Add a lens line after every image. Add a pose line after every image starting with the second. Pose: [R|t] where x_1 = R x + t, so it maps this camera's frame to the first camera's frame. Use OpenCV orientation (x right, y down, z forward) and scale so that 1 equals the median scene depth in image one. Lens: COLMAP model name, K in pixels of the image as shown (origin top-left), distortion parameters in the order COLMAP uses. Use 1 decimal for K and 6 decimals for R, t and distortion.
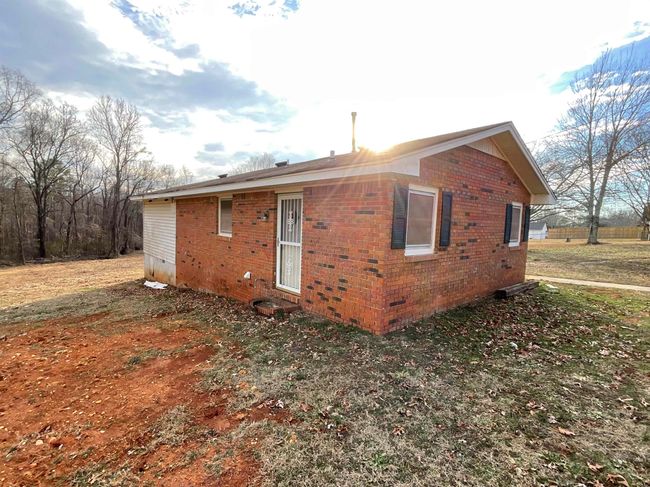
lens RADIAL K [[322.5, 0, 325.0], [0, 322.5, 243.6], [0, 0, 1]] dist [0.005452, 0.000921]
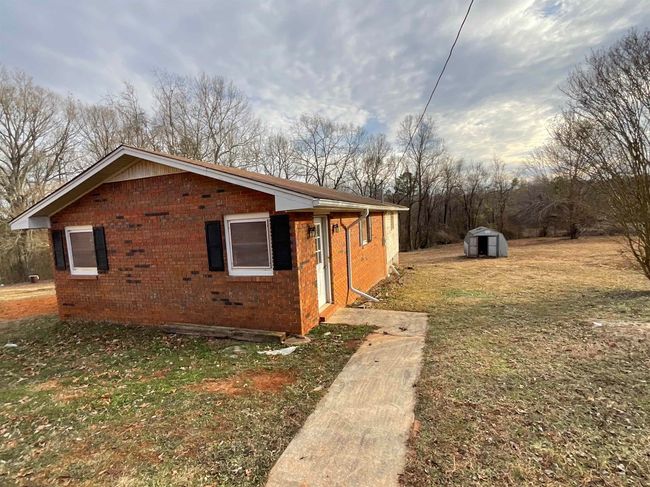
lens RADIAL K [[322.5, 0, 325.7], [0, 322.5, 245.7], [0, 0, 1]] dist [0.005452, 0.000921]
pose [[0.454237, 0.008430, -0.890841, 1.705914], [0.007642, 0.999882, 0.013358, -0.087406], [0.890848, -0.012875, 0.454118, 1.094524]]
